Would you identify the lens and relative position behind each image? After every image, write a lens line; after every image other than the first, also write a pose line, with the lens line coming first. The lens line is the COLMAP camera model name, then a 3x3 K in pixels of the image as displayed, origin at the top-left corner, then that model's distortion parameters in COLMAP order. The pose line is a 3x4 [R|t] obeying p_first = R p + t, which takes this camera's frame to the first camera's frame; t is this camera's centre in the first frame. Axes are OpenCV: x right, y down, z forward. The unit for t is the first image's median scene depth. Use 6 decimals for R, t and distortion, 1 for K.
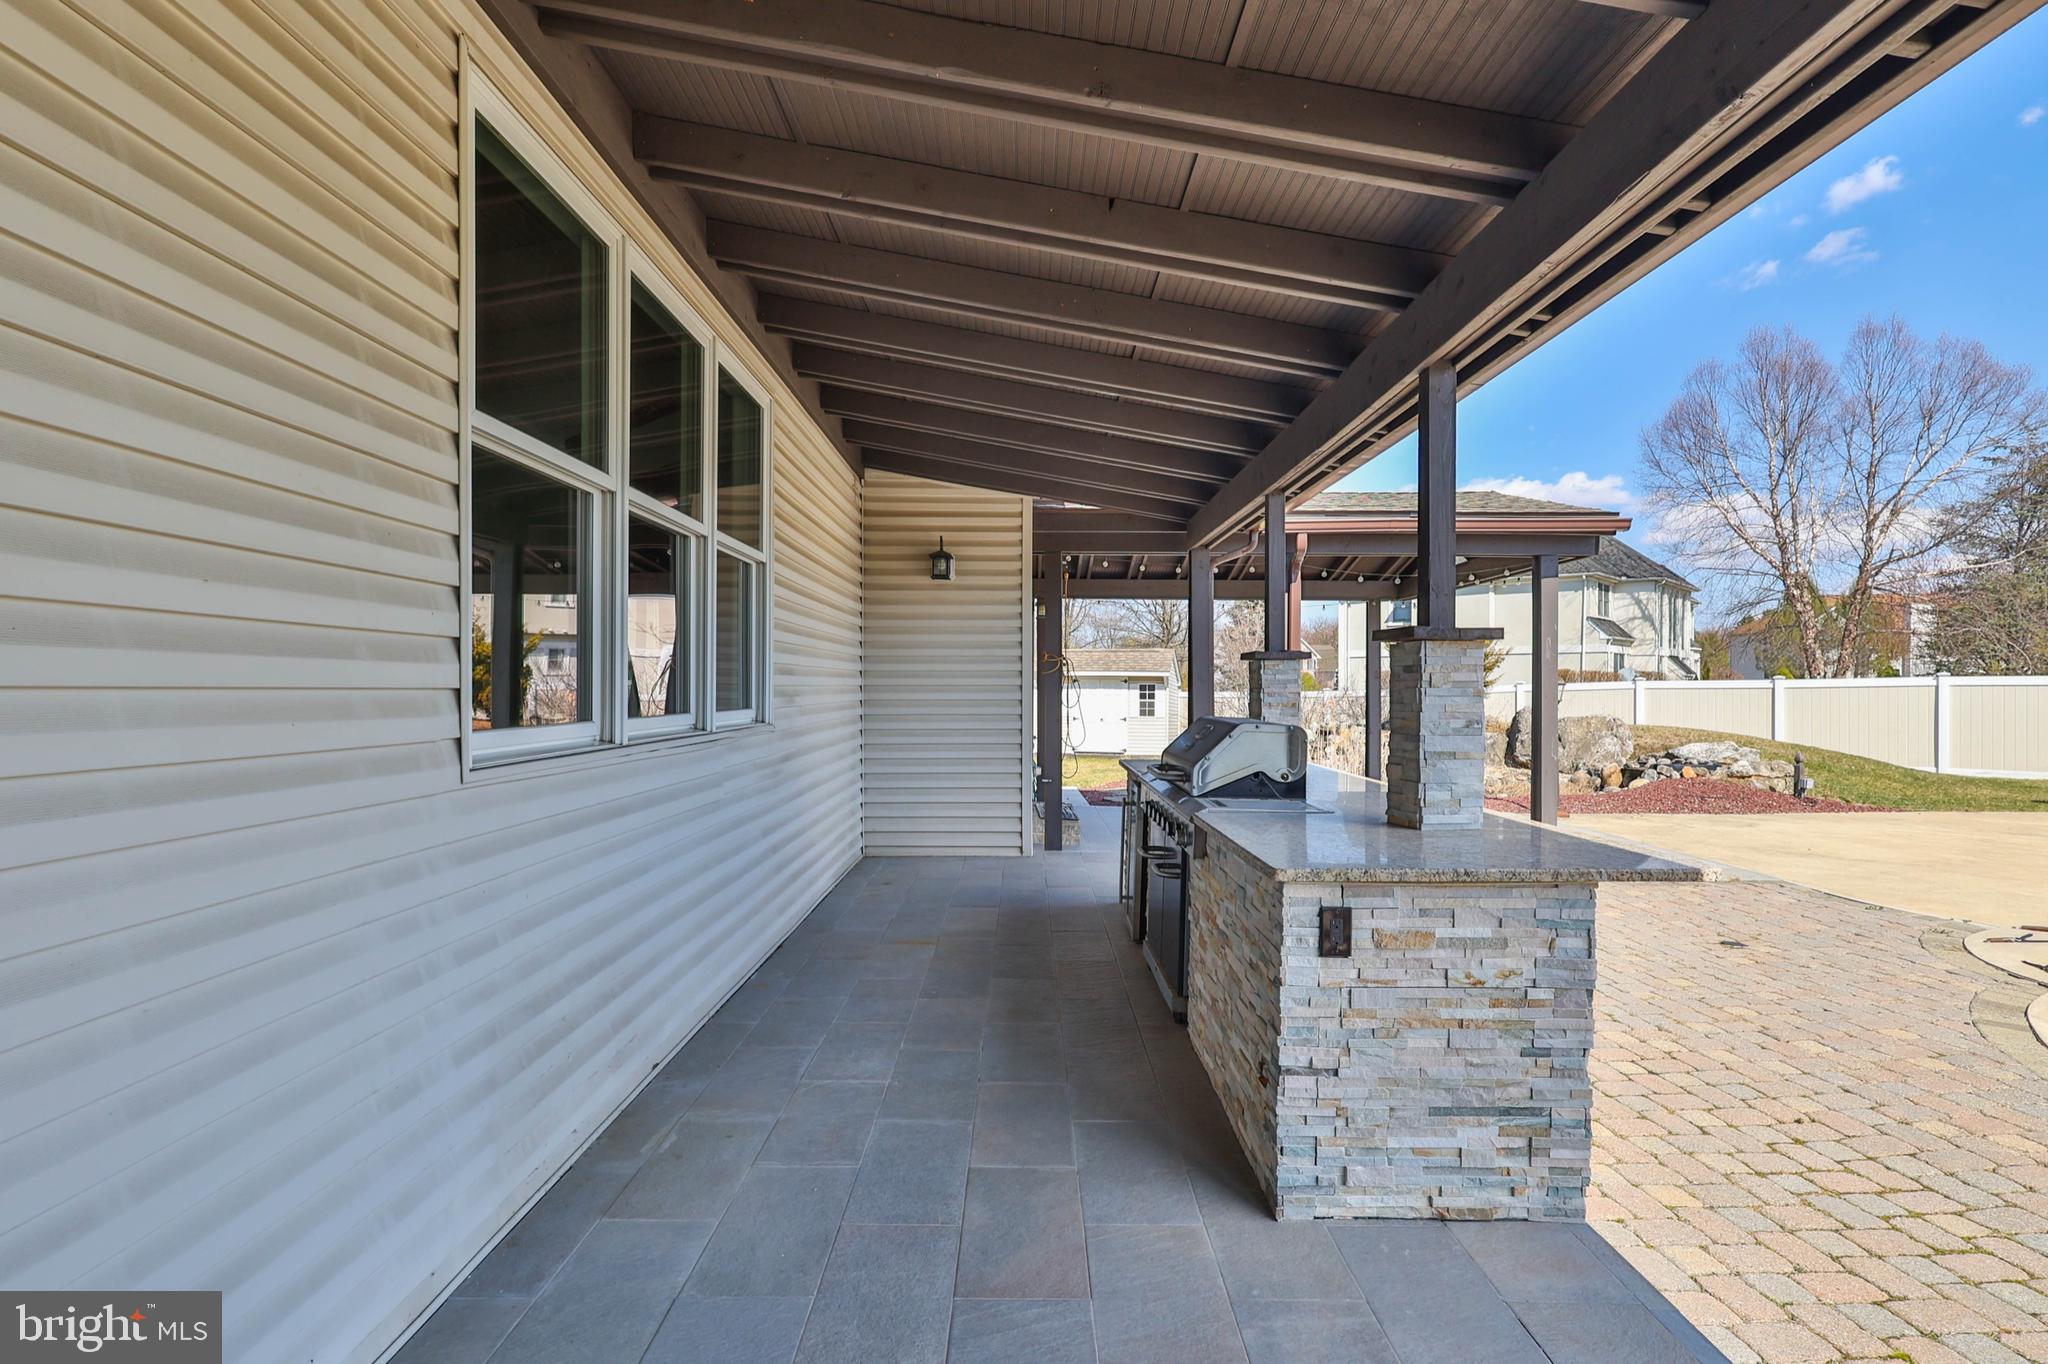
lens RADIAL K [[1023.6, 0, 1012.9], [0, 1023.6, 694.4], [0, 0, 1]] dist [0.000793, 0.000969]
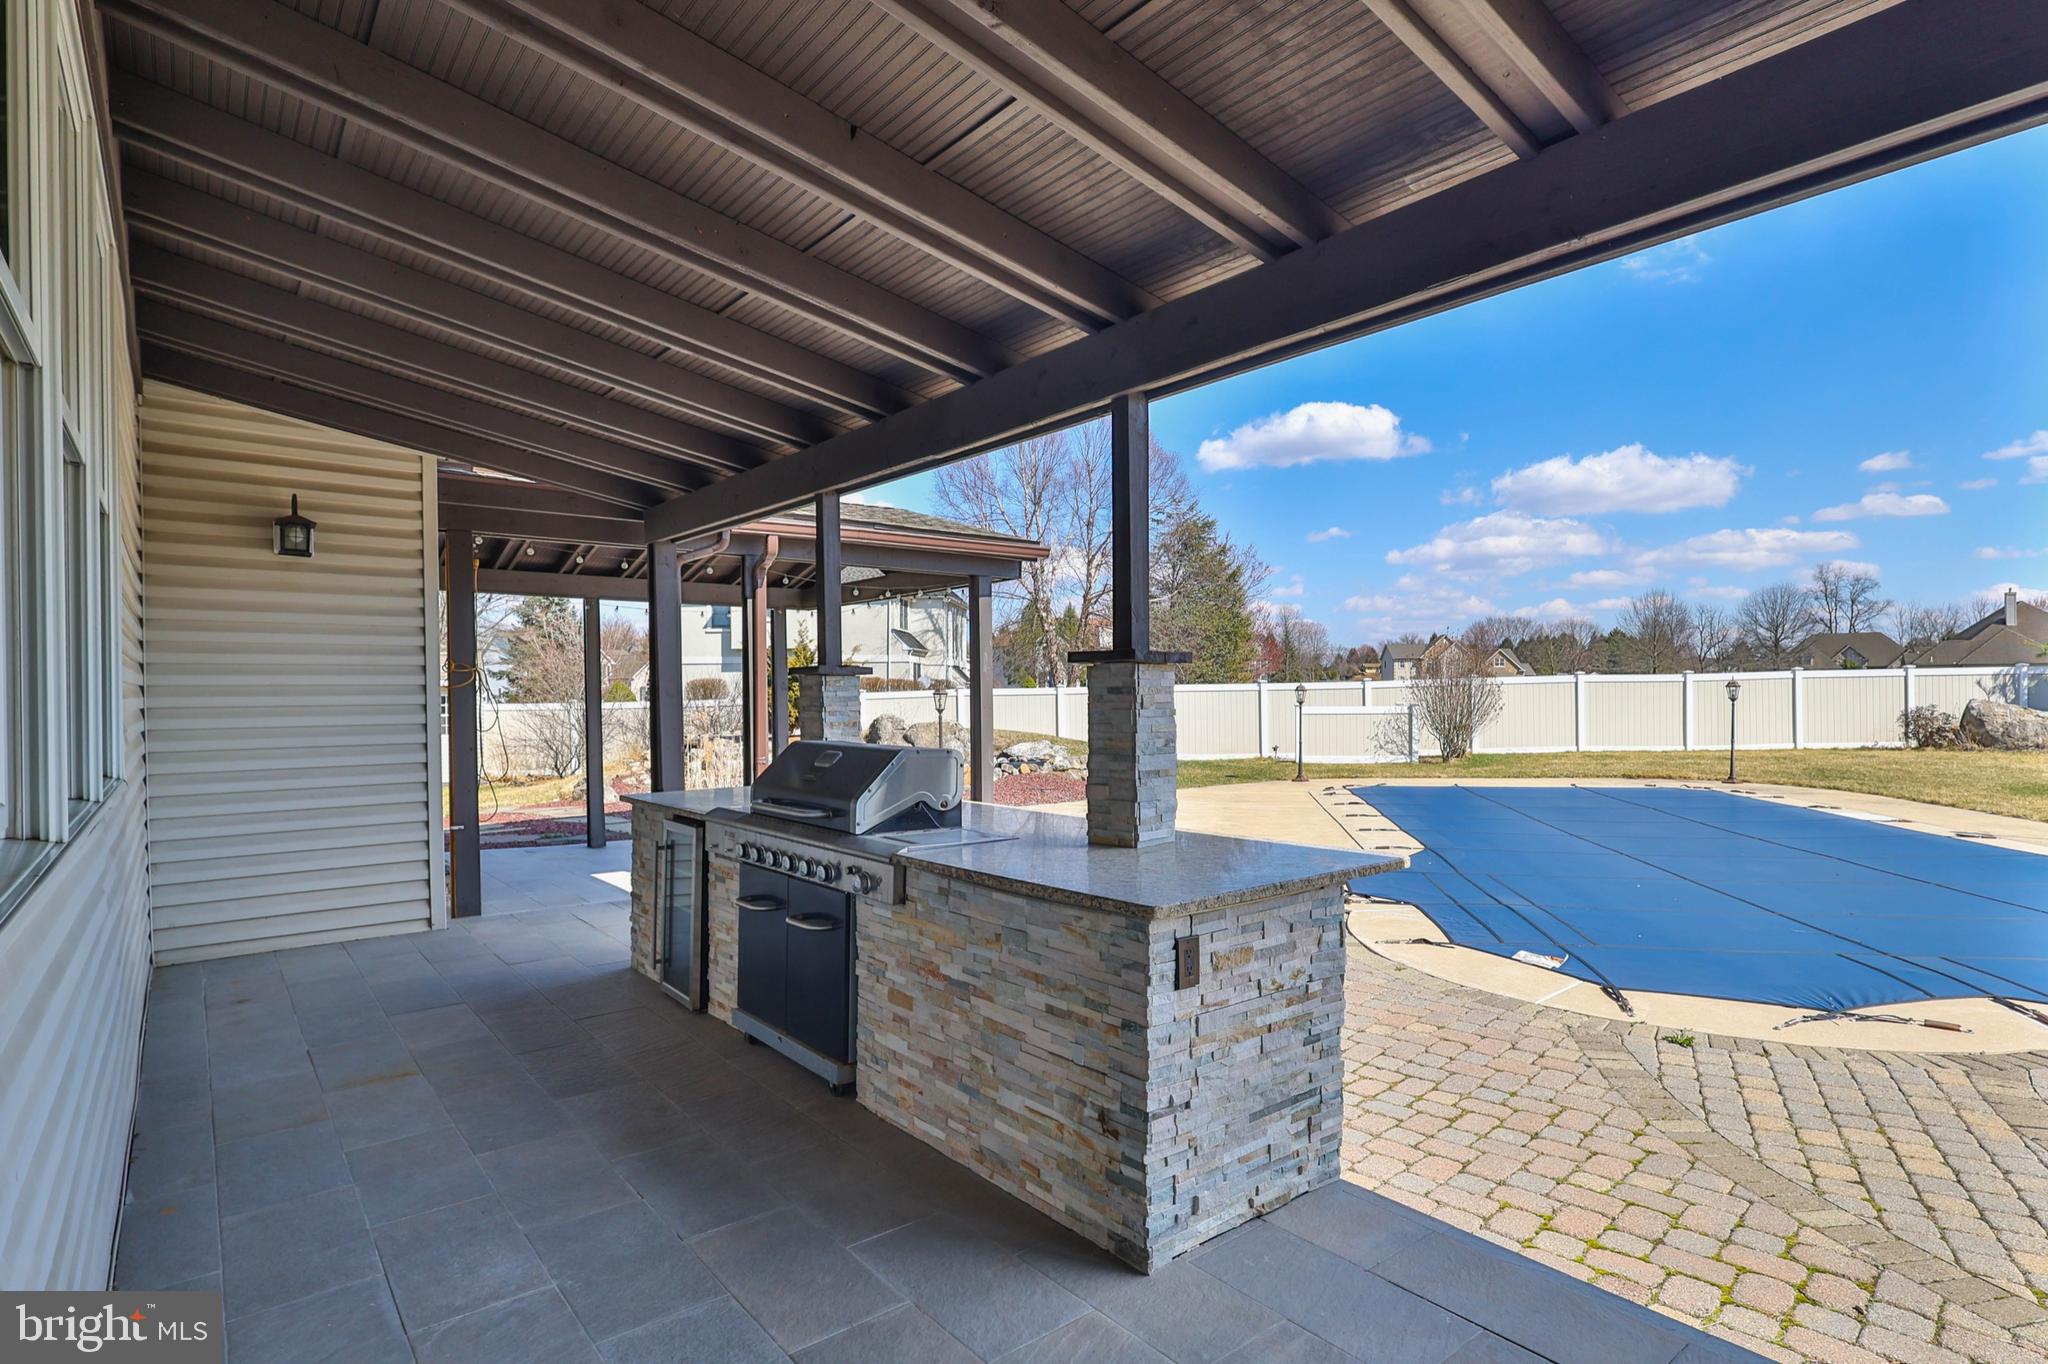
lens RADIAL K [[1063.2, 0, 1071.9], [0, 1063.2, 709.3], [0, 0, 1]] dist [-0.000898, 0.000225]
pose [[0.760262, -0.017999, 0.649367, -0.134463], [0.013525, 0.999838, 0.011879, -0.007934], [-0.649475, -0.000249, 0.760383, 0.092096]]
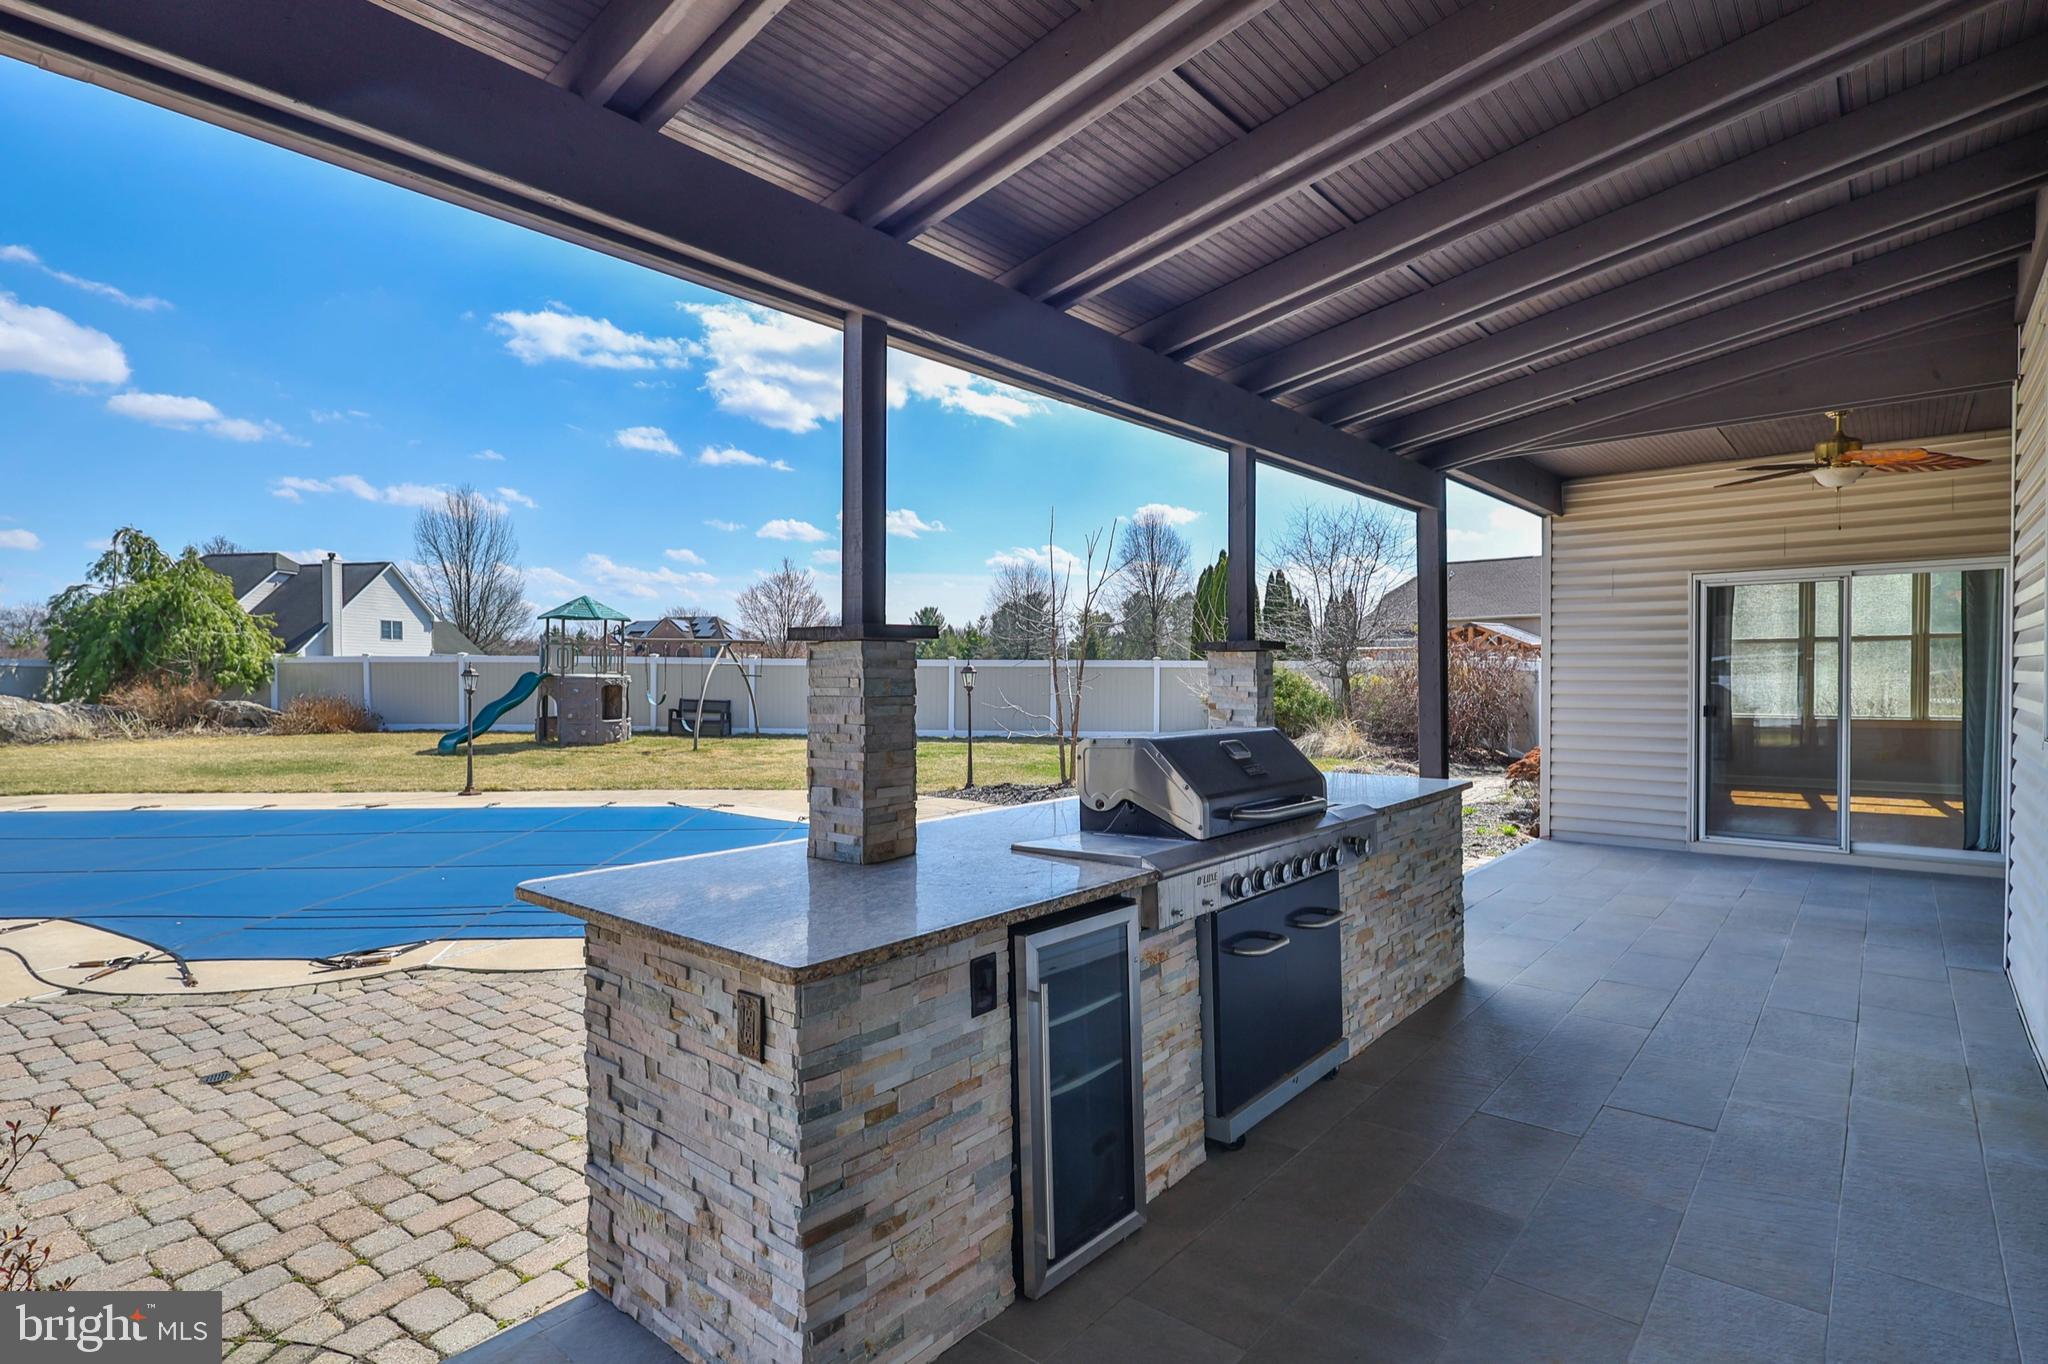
lens RADIAL K [[1023.6, 0, 1012.9], [0, 1023.6, 694.4], [0, 0, 1]] dist [0.000793, 0.000969]
pose [[-0.763906, -0.013071, 0.645196, -0.094667], [0.006751, 0.999578, 0.028244, -0.018418], [-0.645293, 0.025931, -0.763495, 0.924948]]
